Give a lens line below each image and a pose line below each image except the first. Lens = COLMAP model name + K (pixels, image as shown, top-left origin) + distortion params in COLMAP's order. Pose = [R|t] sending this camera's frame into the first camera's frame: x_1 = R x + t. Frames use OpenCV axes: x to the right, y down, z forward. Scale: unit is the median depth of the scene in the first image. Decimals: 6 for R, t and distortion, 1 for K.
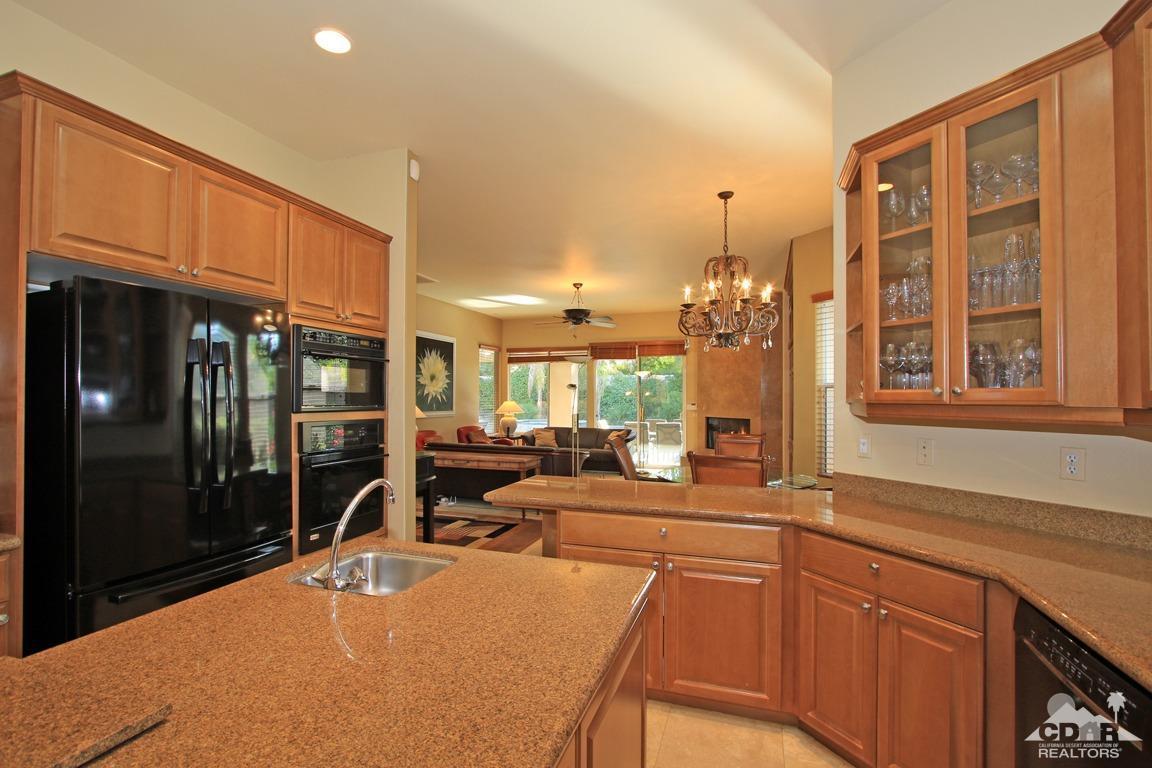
lens RADIAL K [[531.6, 0, 564.6], [0, 531.6, 390.1], [0, 0, 1]] dist [-0.017912, 0.001238]
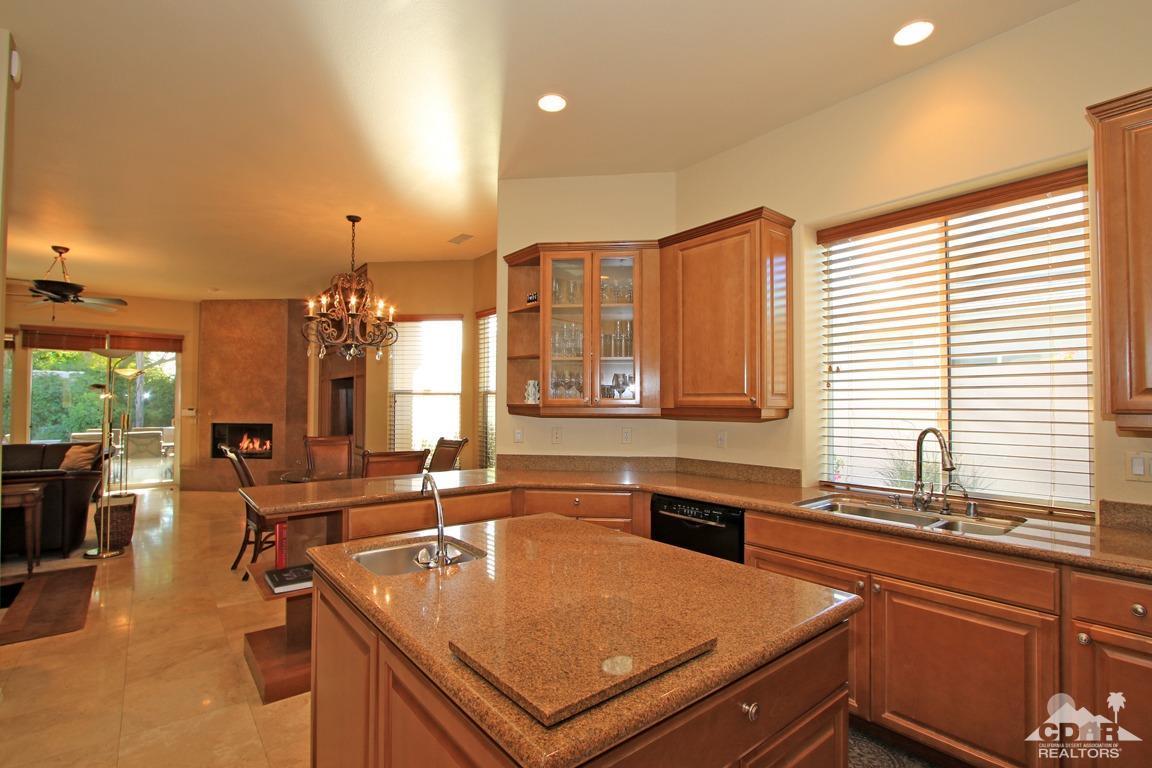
lens RADIAL K [[531.6, 0, 564.6], [0, 531.6, 390.1], [0, 0, 1]] dist [-0.017912, 0.001238]
pose [[0.533650, 0.019195, 0.845487, -0.173801], [-0.013101, 0.999810, -0.014429, -0.000609], [-0.845604, -0.003377, 0.533801, 0.018051]]
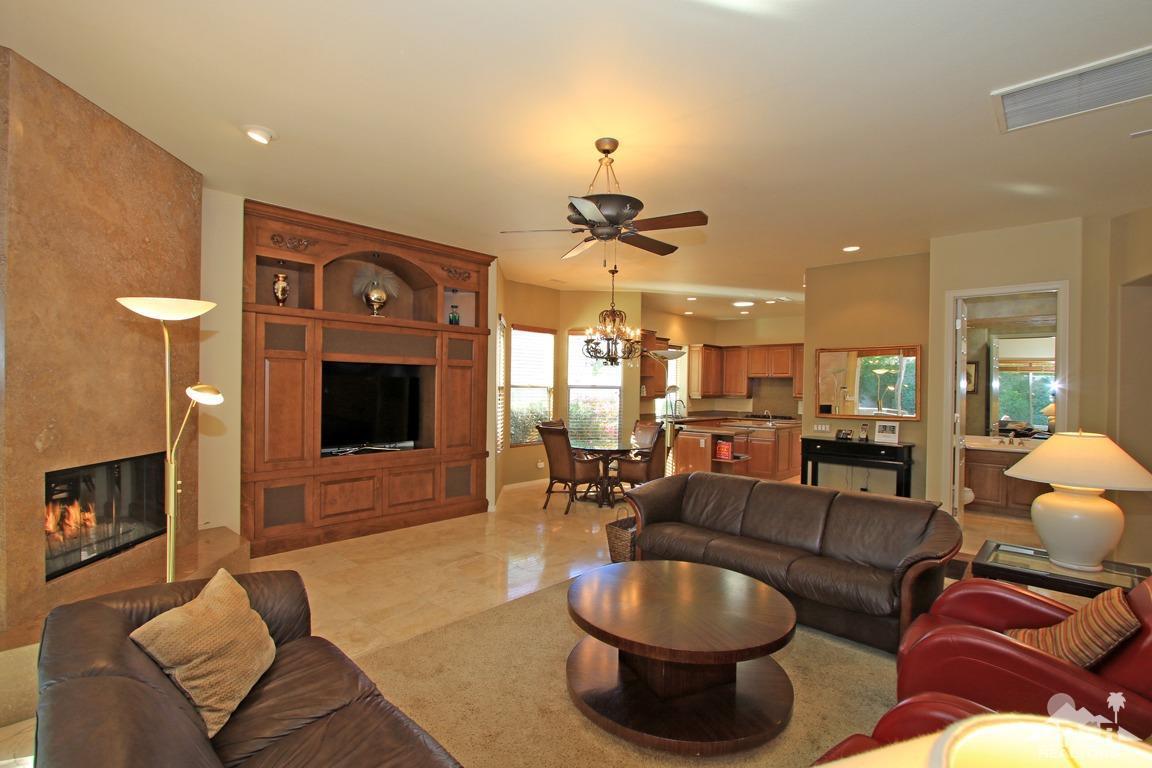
lens RADIAL K [[551.2, 0, 564.7], [0, 551.2, 391.0], [0, 0, 1]] dist [-0.020071, 0.006982]
pose [[-0.920477, -0.020714, 0.390248, -0.100341], [-0.023220, 0.999729, -0.001705, 0.000965], [-0.390107, -0.010631, -0.920708, 1.171610]]
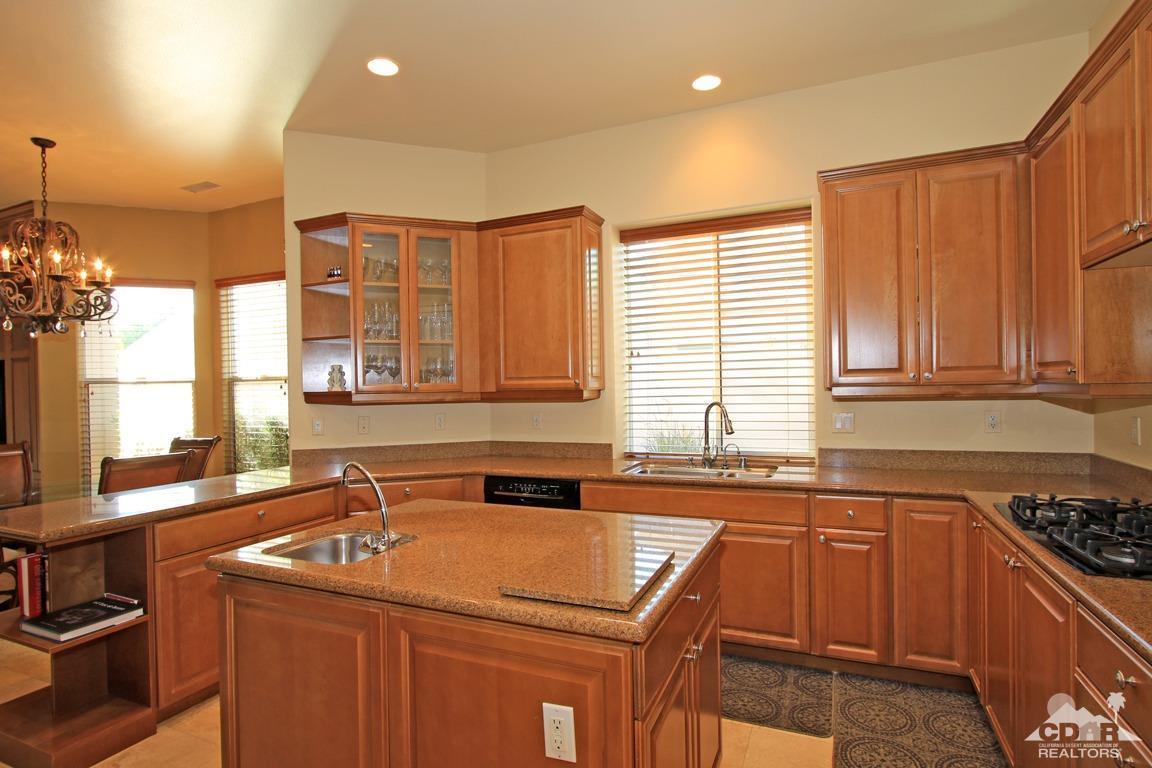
lens RADIAL K [[599.2, 0, 565.0], [0, 599.2, 390.7], [0, 0, 1]] dist [-0.019229, 0.001335]
pose [[0.085321, -0.012456, 0.996276, -0.234334], [0.005528, 0.999912, 0.012028, -0.000065], [-0.996338, 0.004481, 0.085382, 0.063897]]
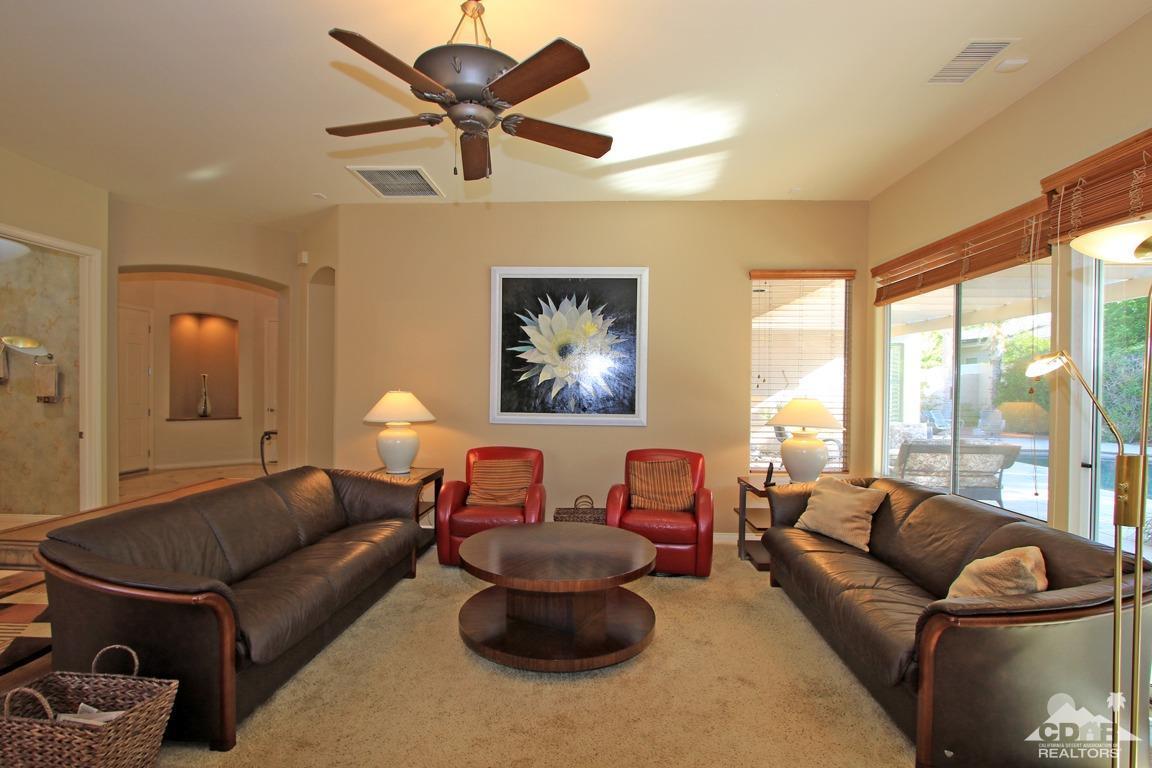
lens RADIAL K [[551.2, 0, 564.7], [0, 551.2, 391.0], [0, 0, 1]] dist [-0.020071, 0.006982]
pose [[0.274948, 0.003317, -0.961453, 0.271544], [0.003054, 0.999986, 0.004323, 0.014380], [0.961454, -0.004125, 0.274934, 0.811190]]
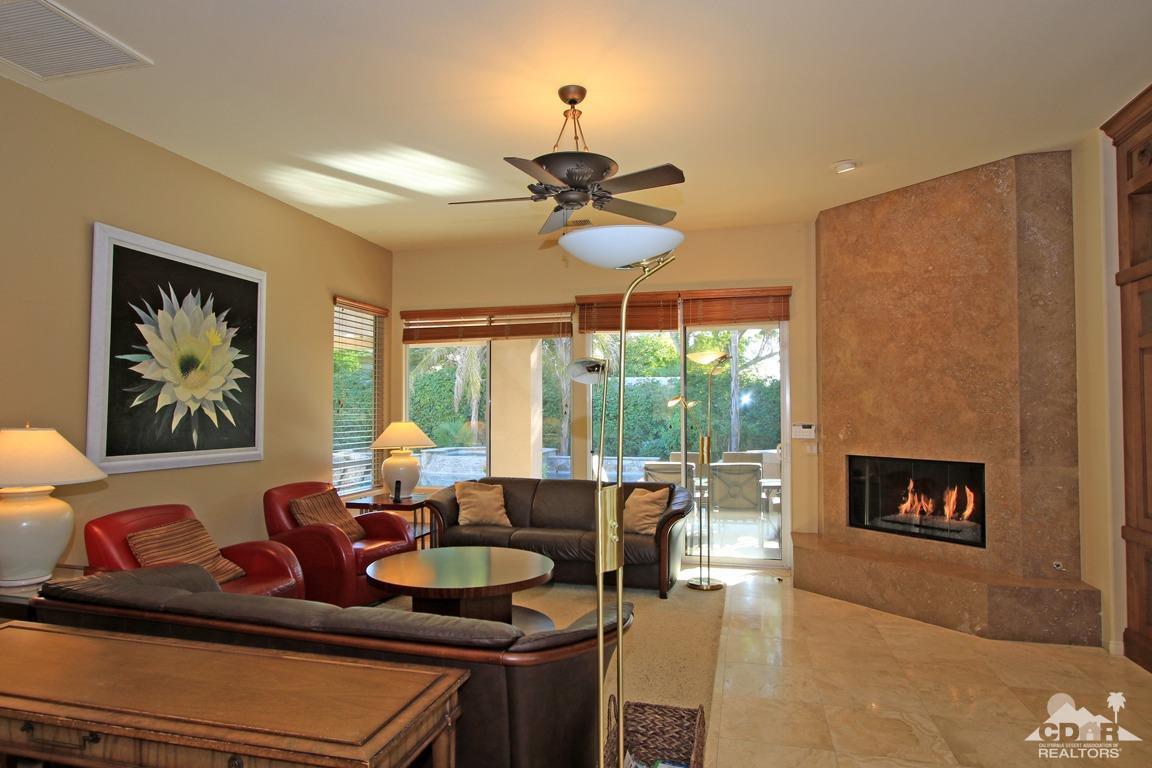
lens RADIAL K [[688.9, 0, 573.2], [0, 688.9, 388.3], [0, 0, 1]] dist [-0.001510, -0.000514]
pose [[0.995731, -0.002451, 0.092271, -0.014330], [0.004364, 0.999780, -0.020537, 0.005587], [-0.092201, 0.020852, 0.995522, 0.453537]]
